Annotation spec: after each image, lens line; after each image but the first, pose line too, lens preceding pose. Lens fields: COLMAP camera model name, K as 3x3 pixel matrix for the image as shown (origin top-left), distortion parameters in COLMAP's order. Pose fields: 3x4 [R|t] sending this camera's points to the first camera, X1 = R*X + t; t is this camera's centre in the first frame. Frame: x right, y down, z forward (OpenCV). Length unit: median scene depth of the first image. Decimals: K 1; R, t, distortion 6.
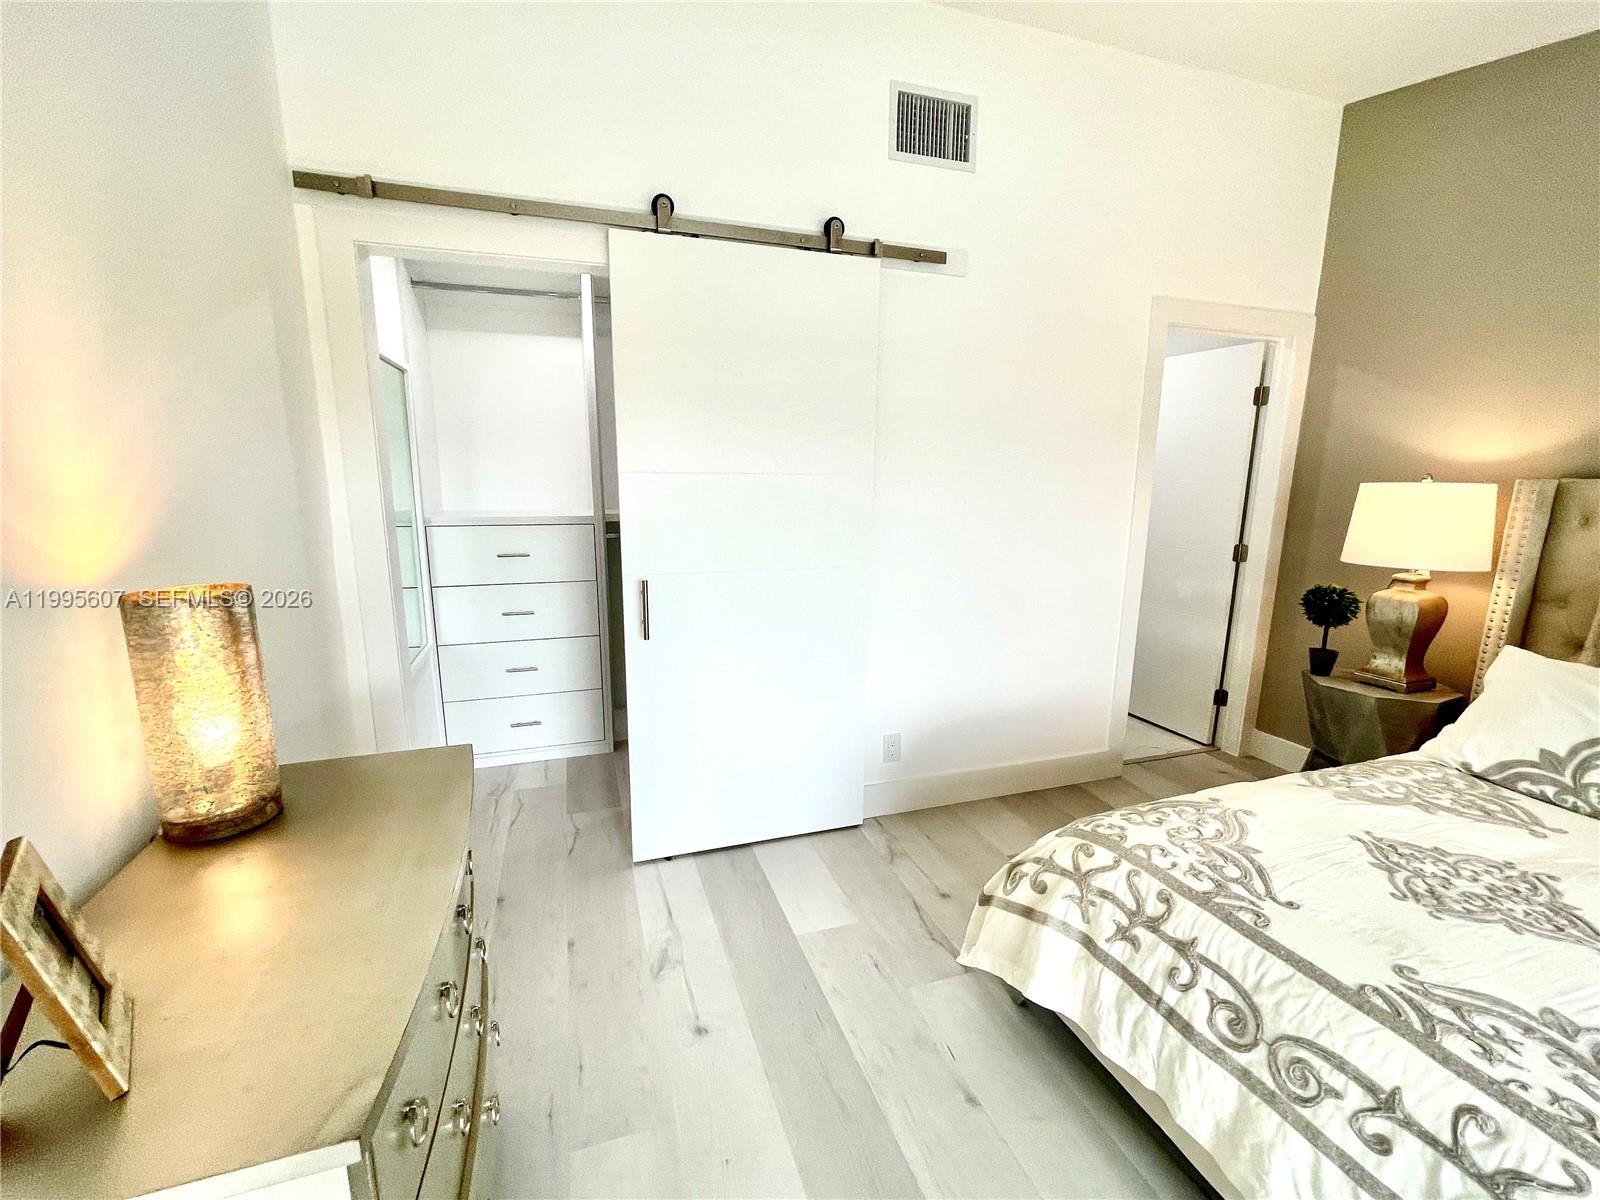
lens RADIAL K [[660.2, 0, 790.4], [0, 660.2, 604.0], [0, 0, 1]] dist [0.002433, -0.000436]
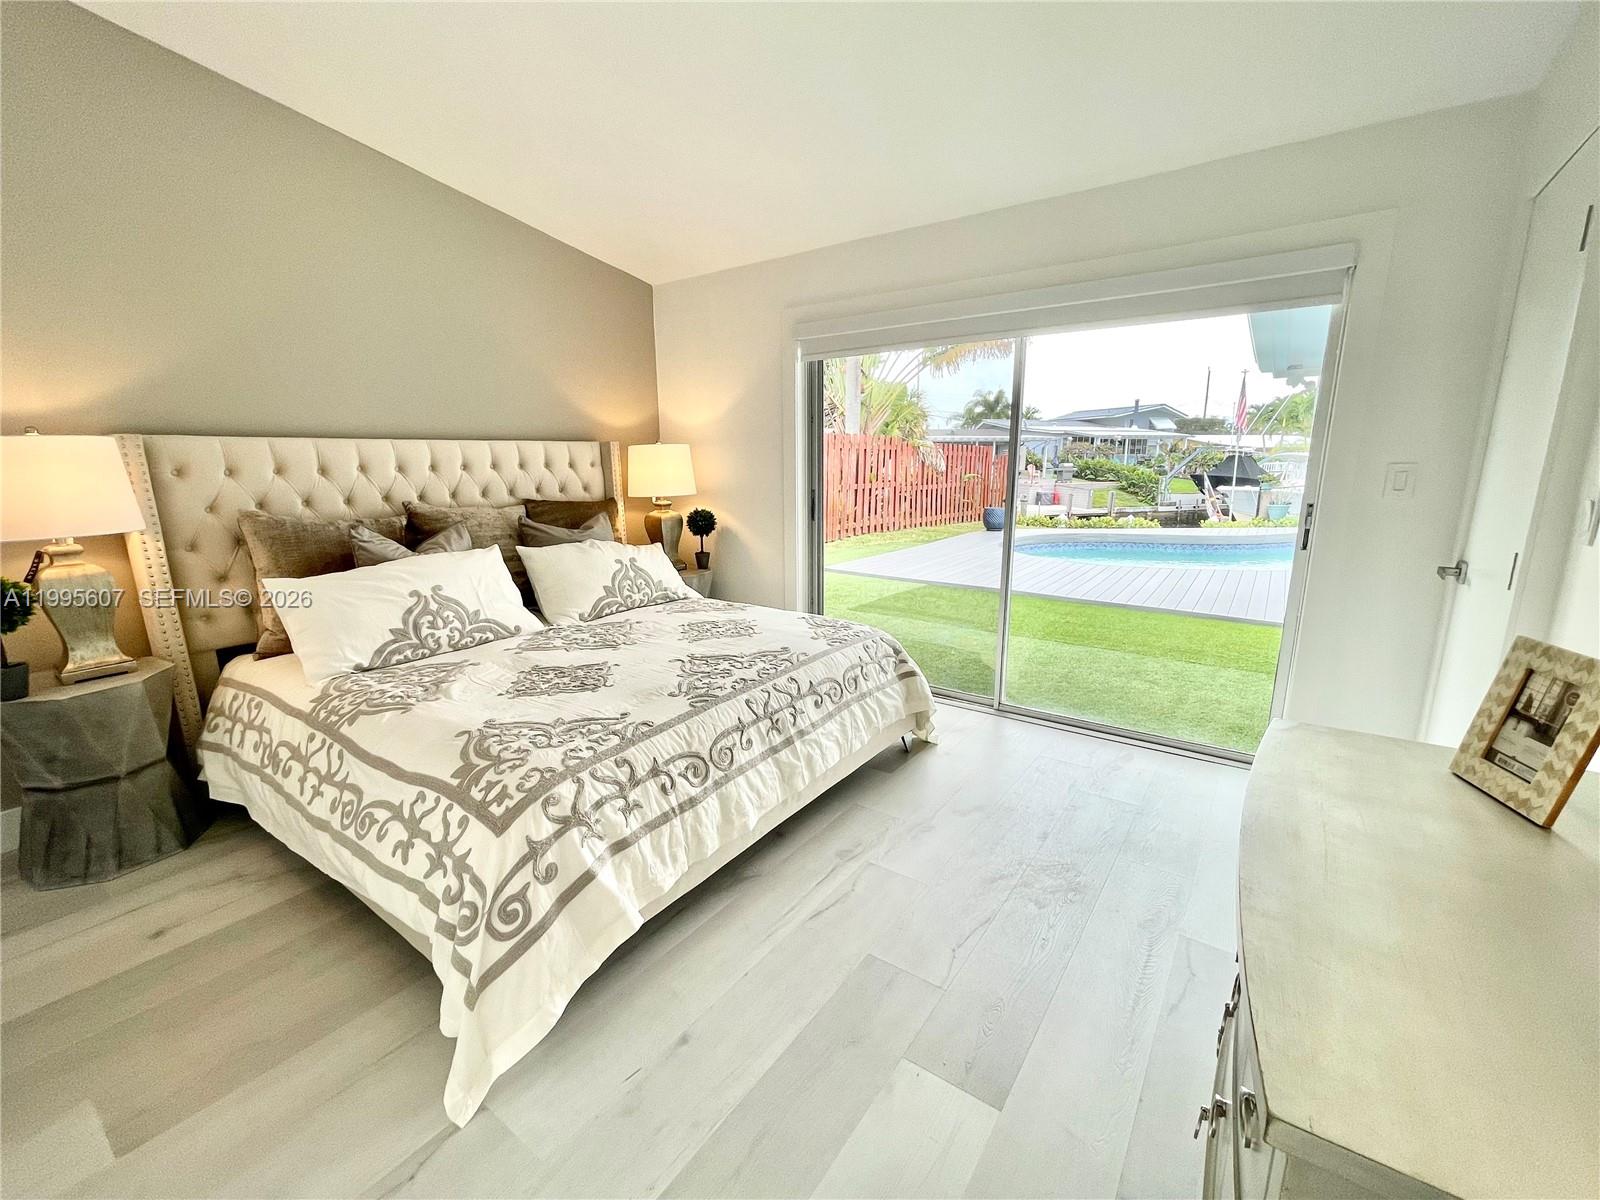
lens RADIAL K [[683.6, 0, 800.0], [0, 683.6, 600.0], [0, 0, 1]] dist [-0.001359, -0.000261]
pose [[-0.590197, -0.169051, 0.789360, -0.571322], [0.159930, 0.933960, 0.319596, -0.187215], [-0.791259, 0.314867, -0.524184, 1.276603]]
